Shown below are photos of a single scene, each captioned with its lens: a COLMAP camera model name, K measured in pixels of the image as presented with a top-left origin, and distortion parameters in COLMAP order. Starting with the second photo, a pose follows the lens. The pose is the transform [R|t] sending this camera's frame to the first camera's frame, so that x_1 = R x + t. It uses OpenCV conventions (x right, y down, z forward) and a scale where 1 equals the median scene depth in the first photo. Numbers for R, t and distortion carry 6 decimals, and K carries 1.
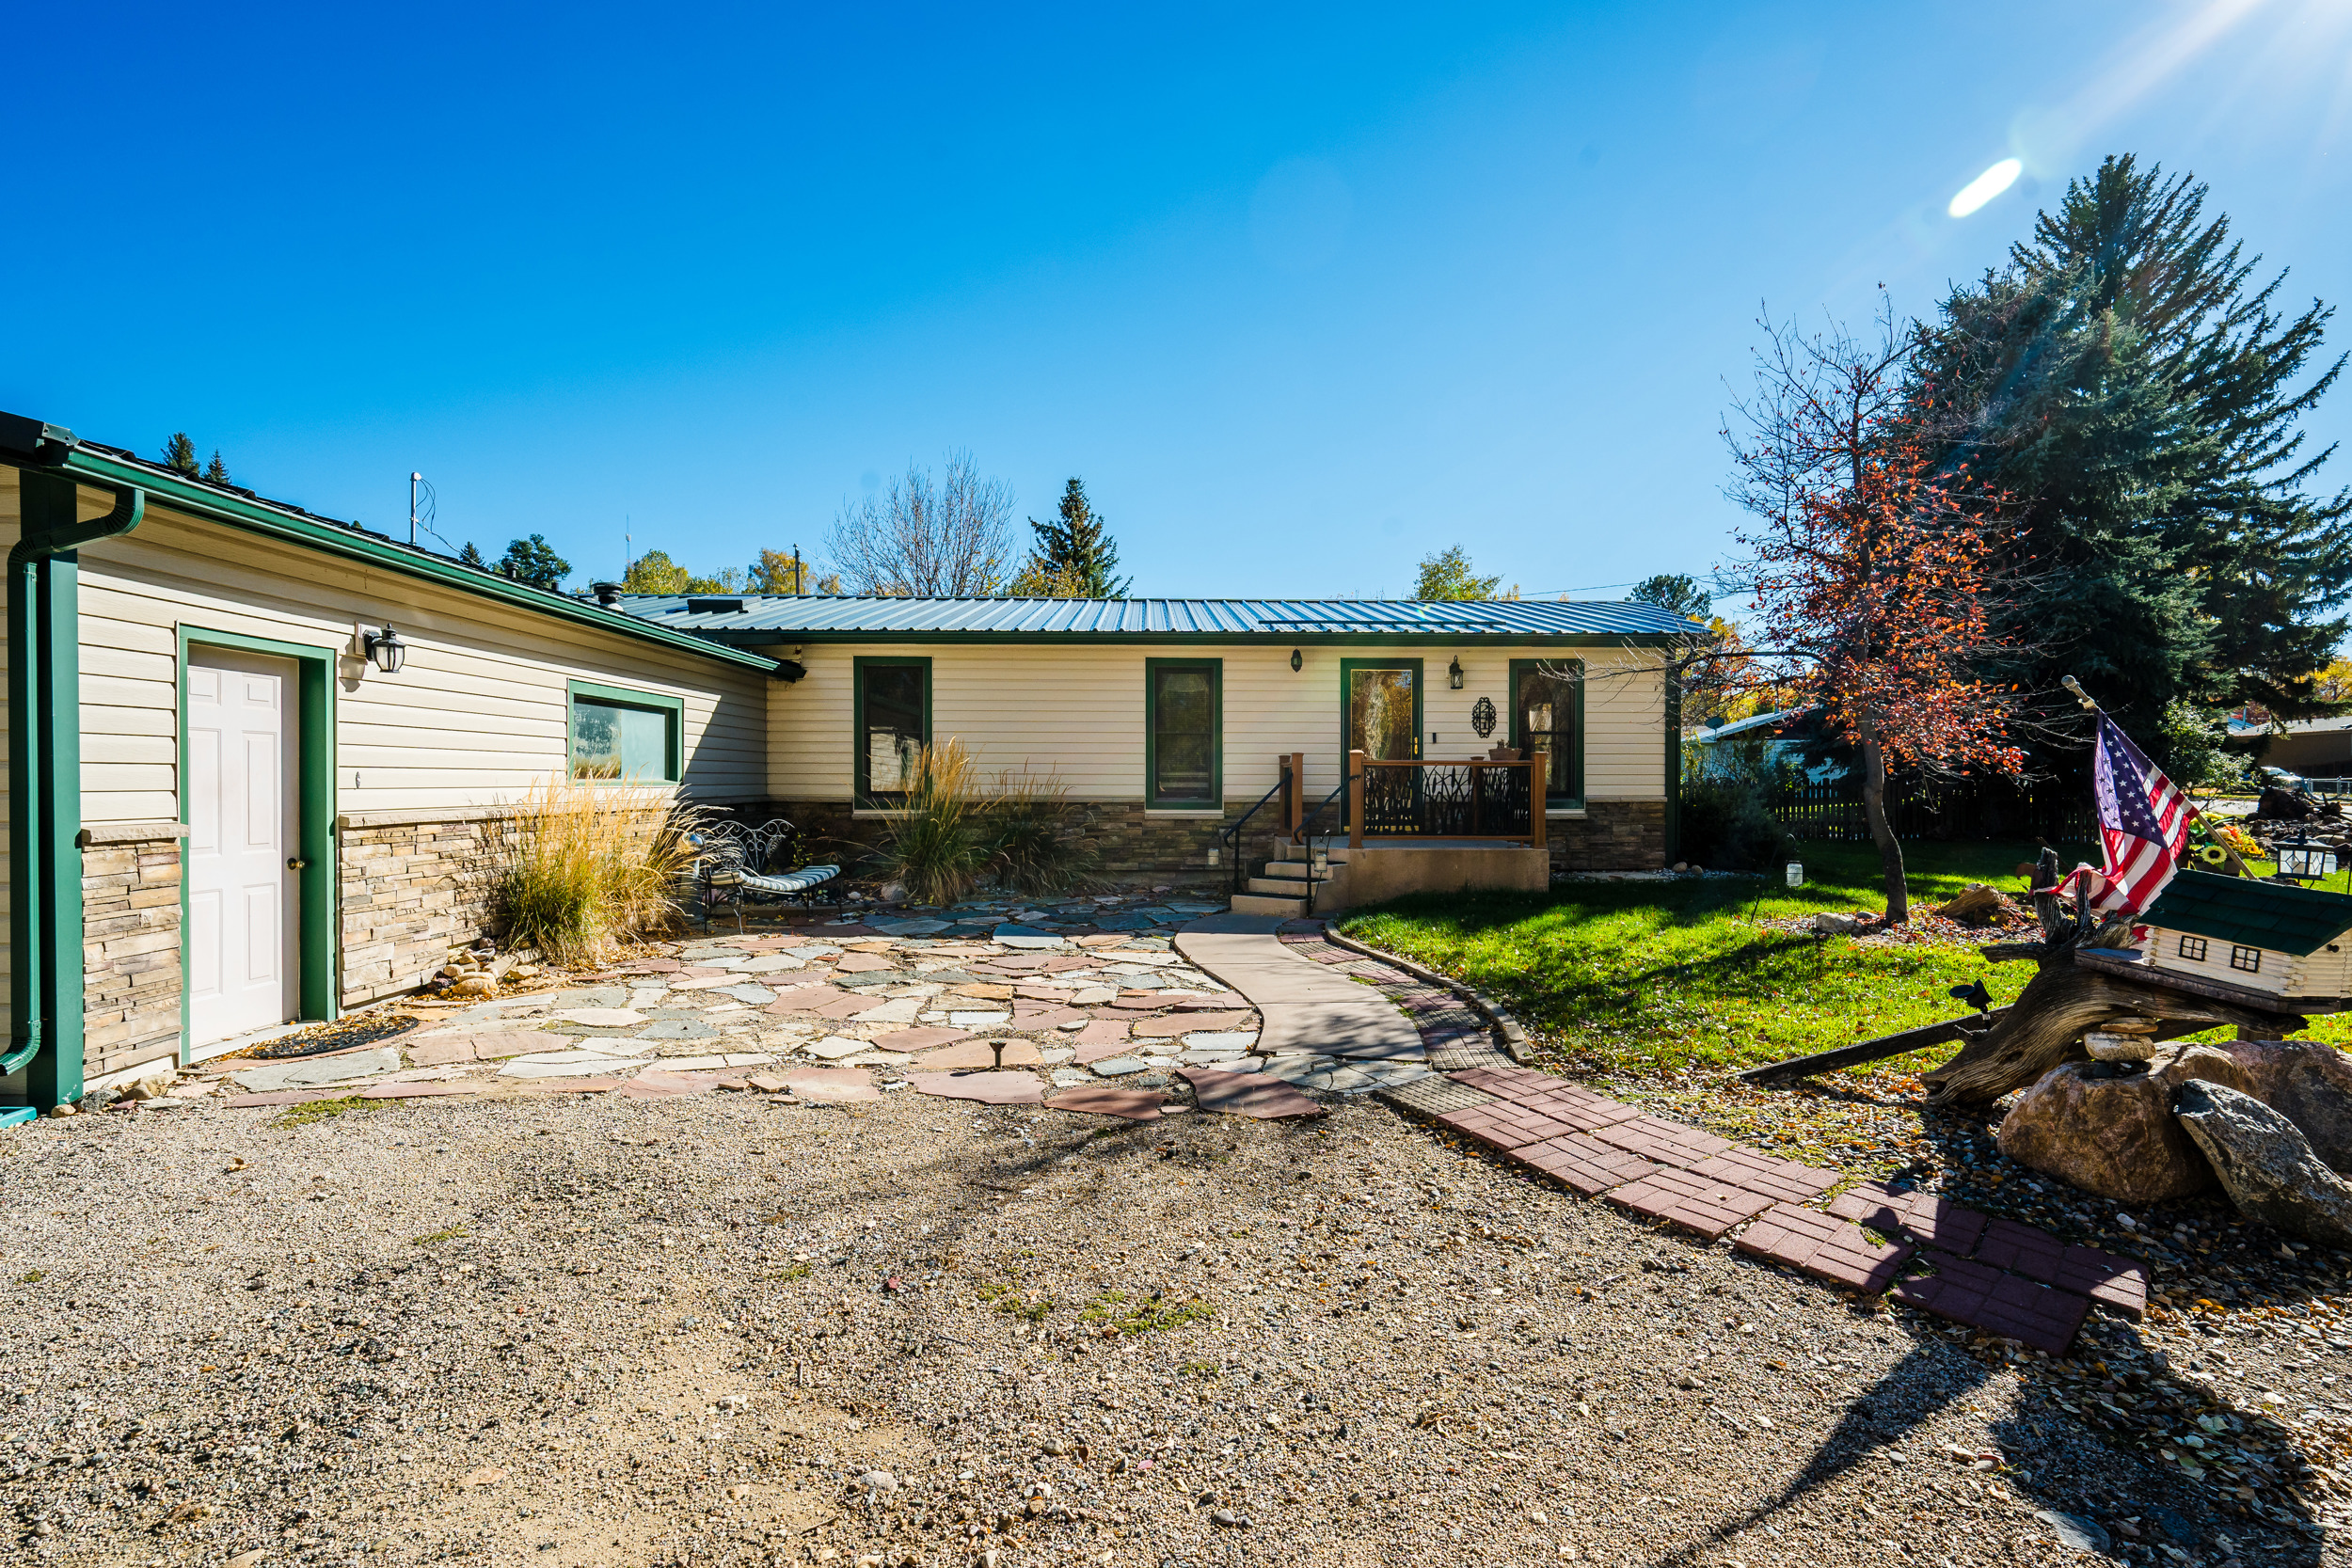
lens RADIAL K [[1090.8, 0, 1182.1], [0, 1090.8, 790.6], [0, 0, 1]] dist [-0.000948, -0.000317]
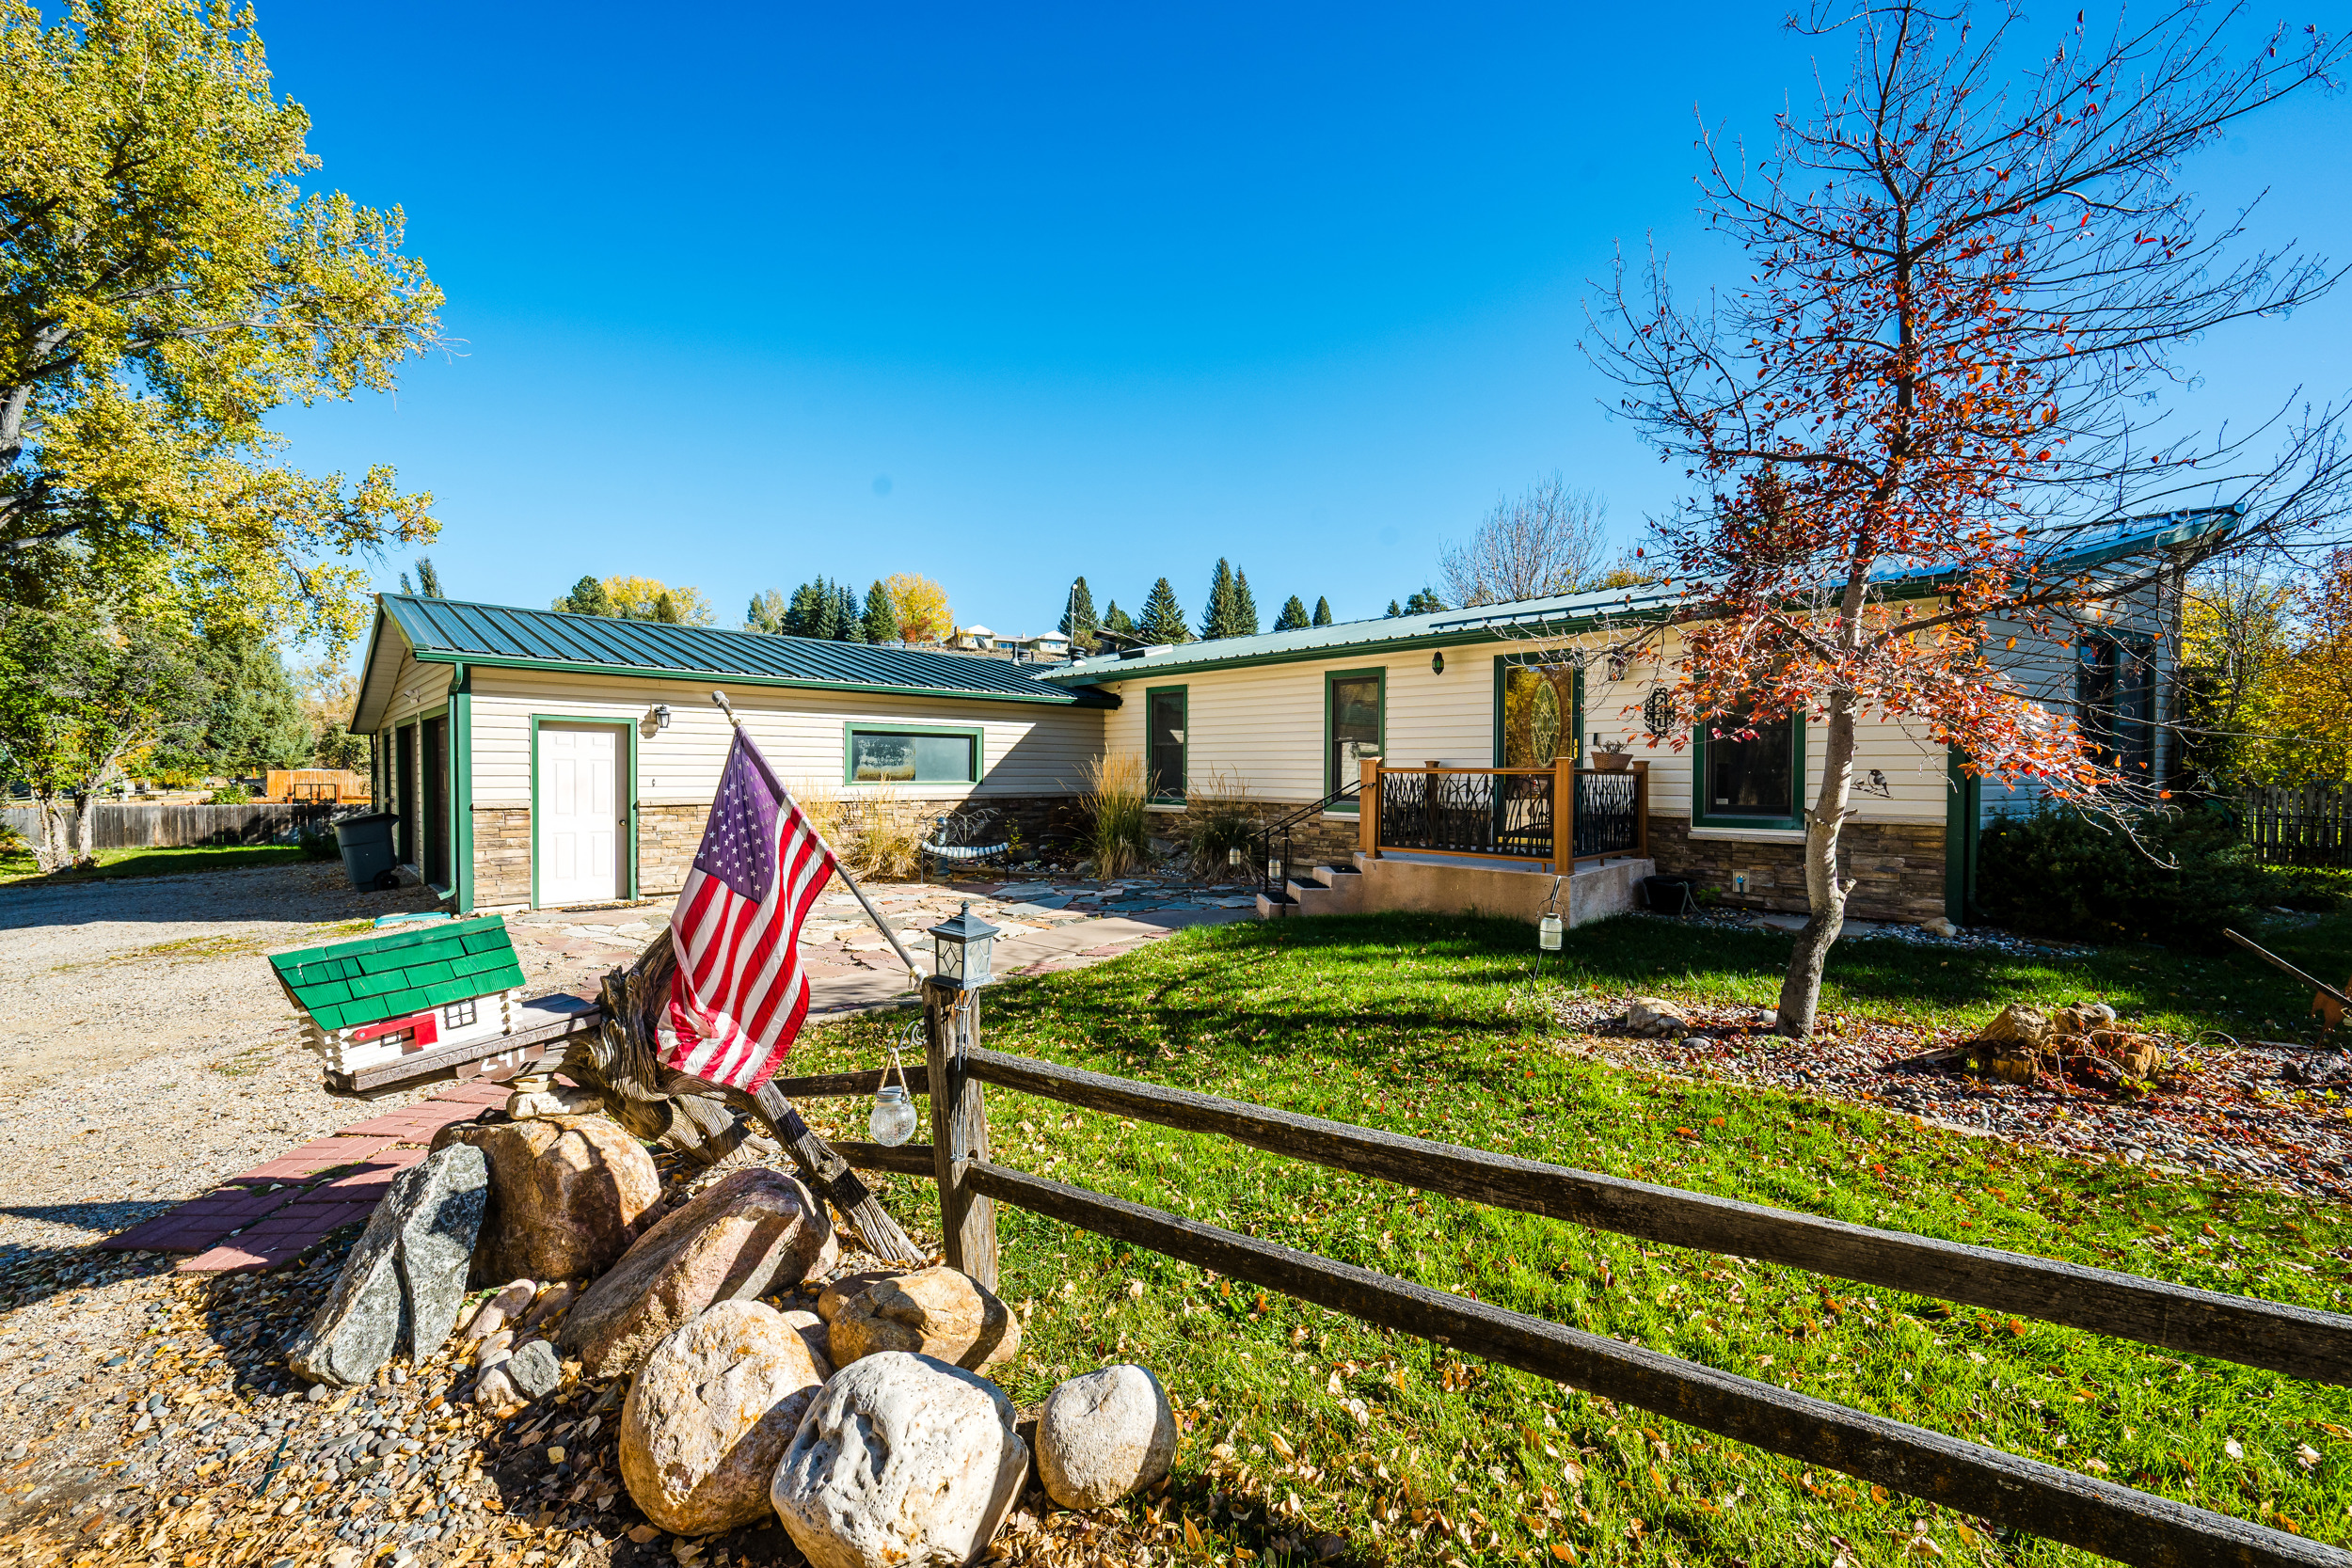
lens RADIAL K [[934.5, 0, 1179.3], [0, 934.5, 794.2], [0, 0, 1]] dist [-0.000276, -0.000256]
pose [[0.674982, 0.020017, -0.737563, 0.652877], [-0.012278, 0.999798, 0.015898, -0.015225], [0.737732, -0.001674, 0.675092, 0.311870]]
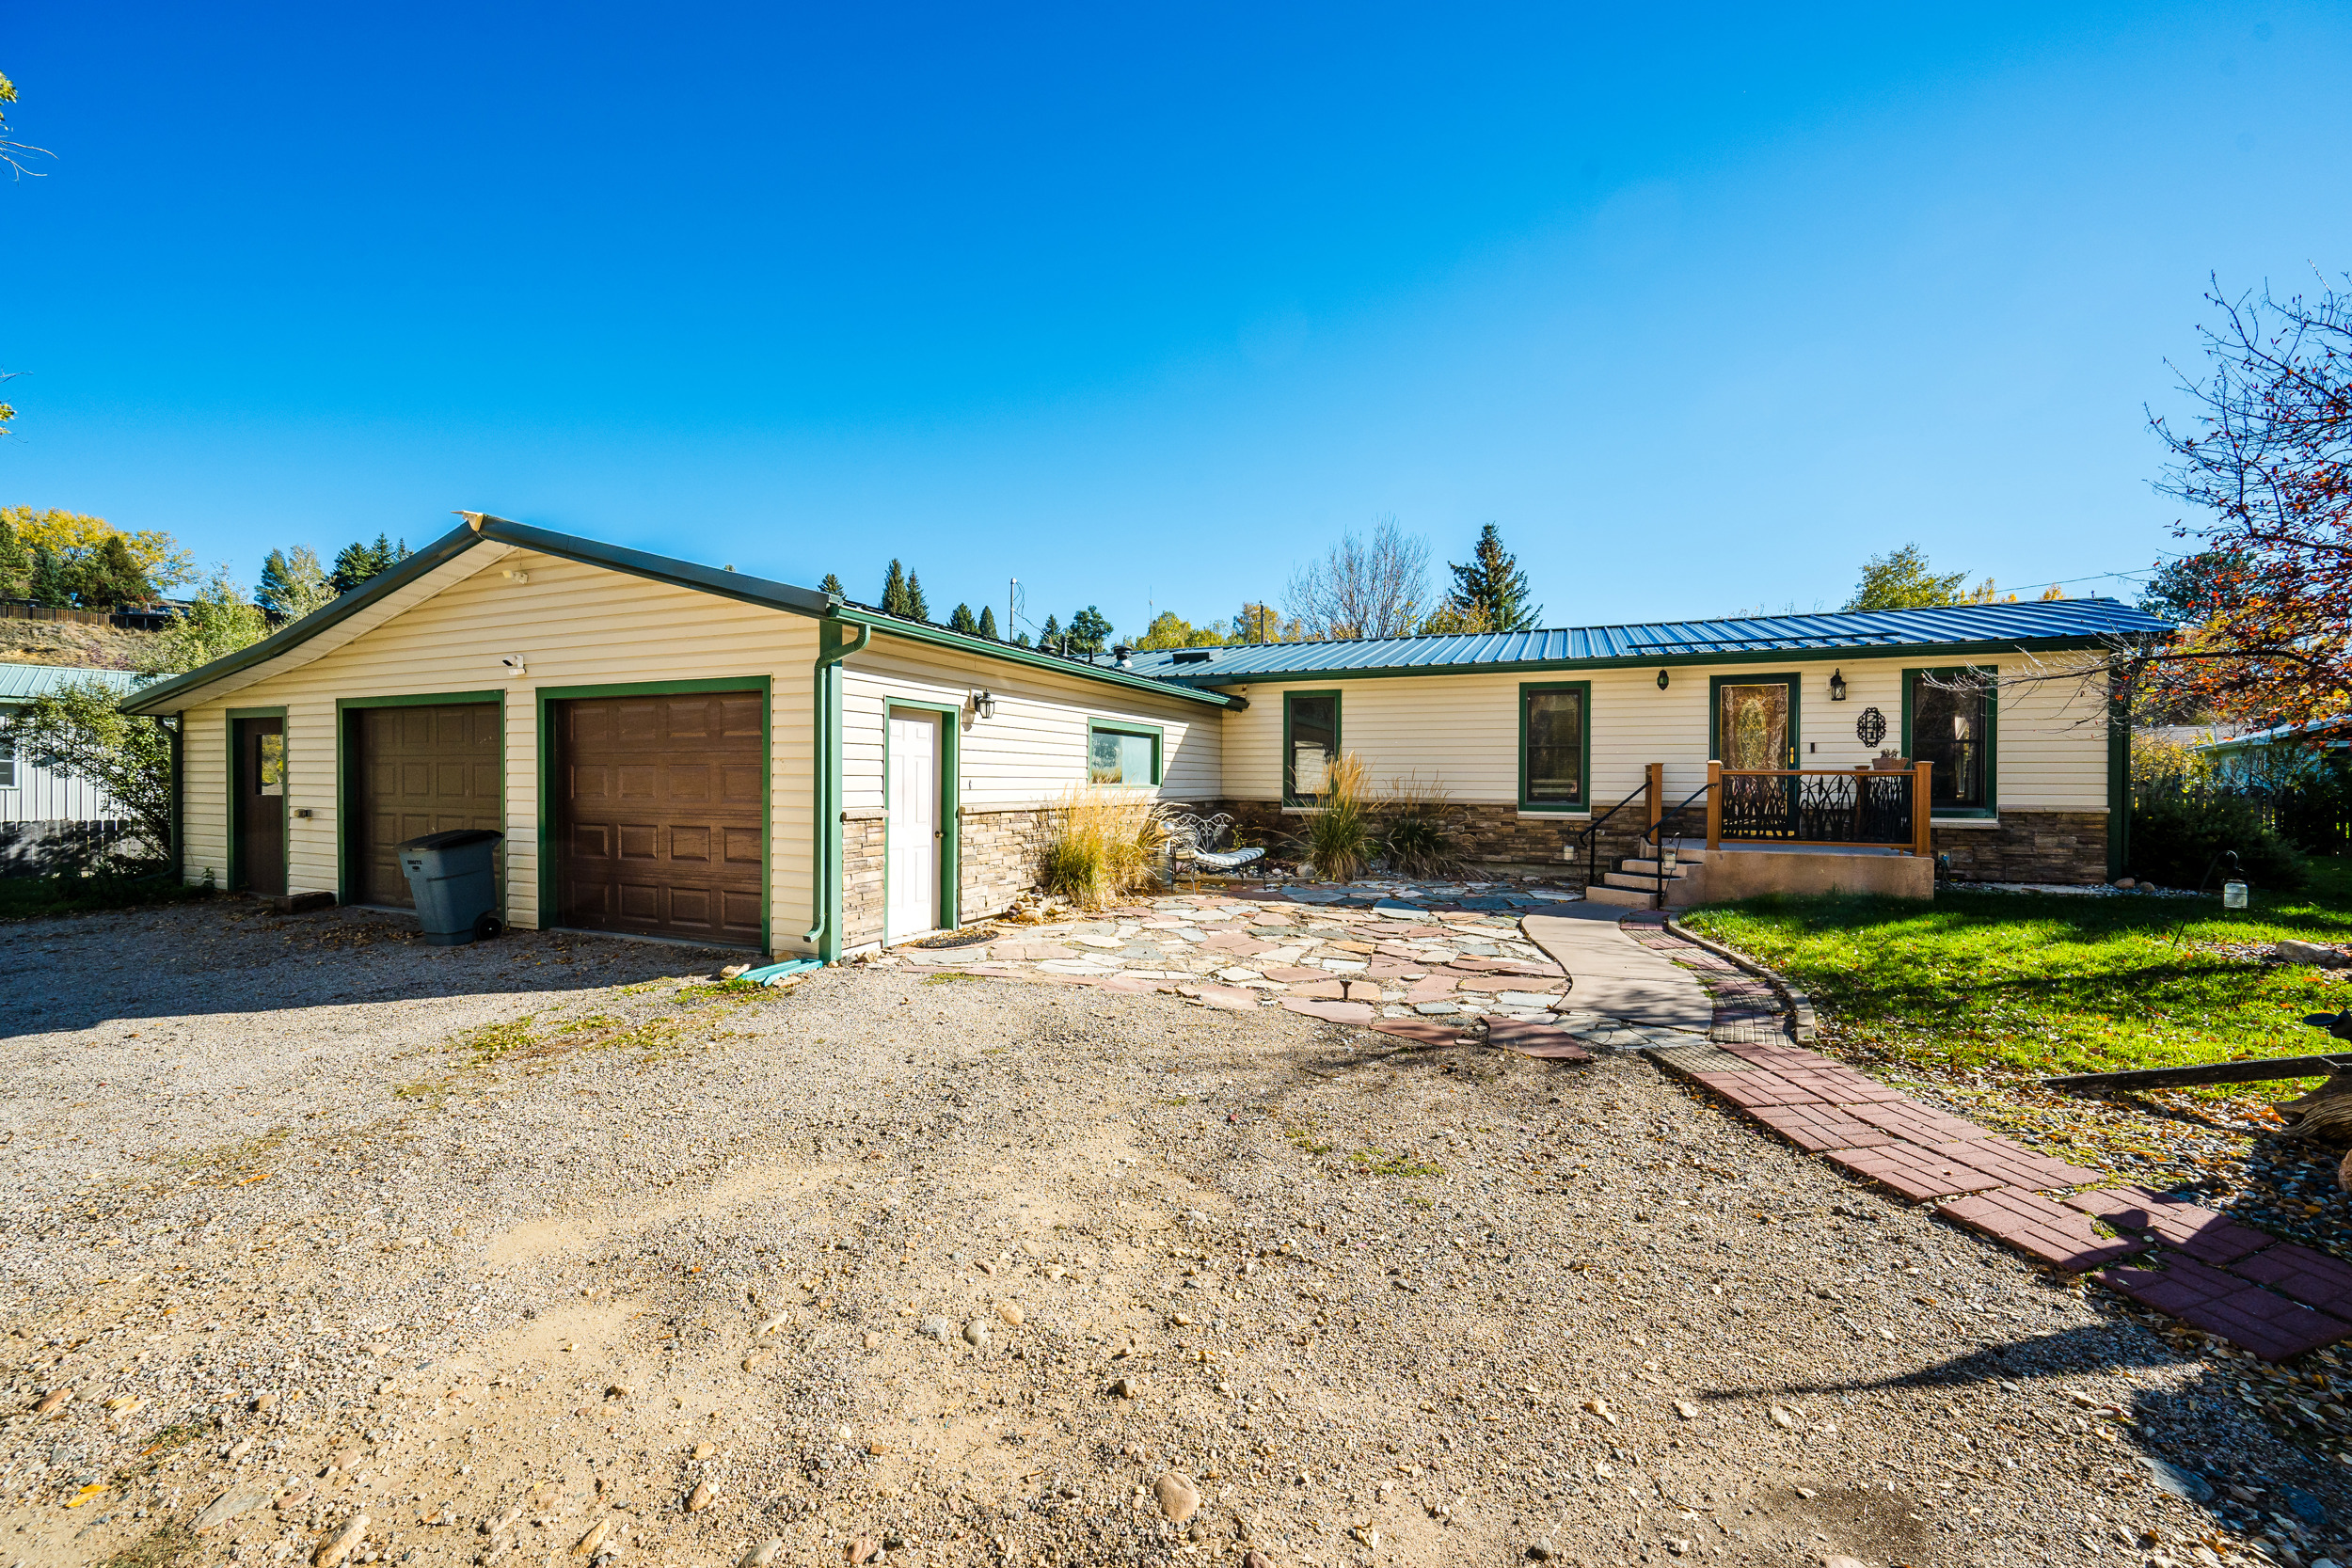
lens RADIAL K [[906.7, 0, 1179.1], [0, 906.7, 789.2], [0, 0, 1]] dist [0.004202, -0.002608]
pose [[0.905453, 0.008241, -0.424367, 0.060060], [-0.009284, 0.999957, -0.000391, -0.002968], [0.424346, 0.004294, 0.905490, -0.056840]]
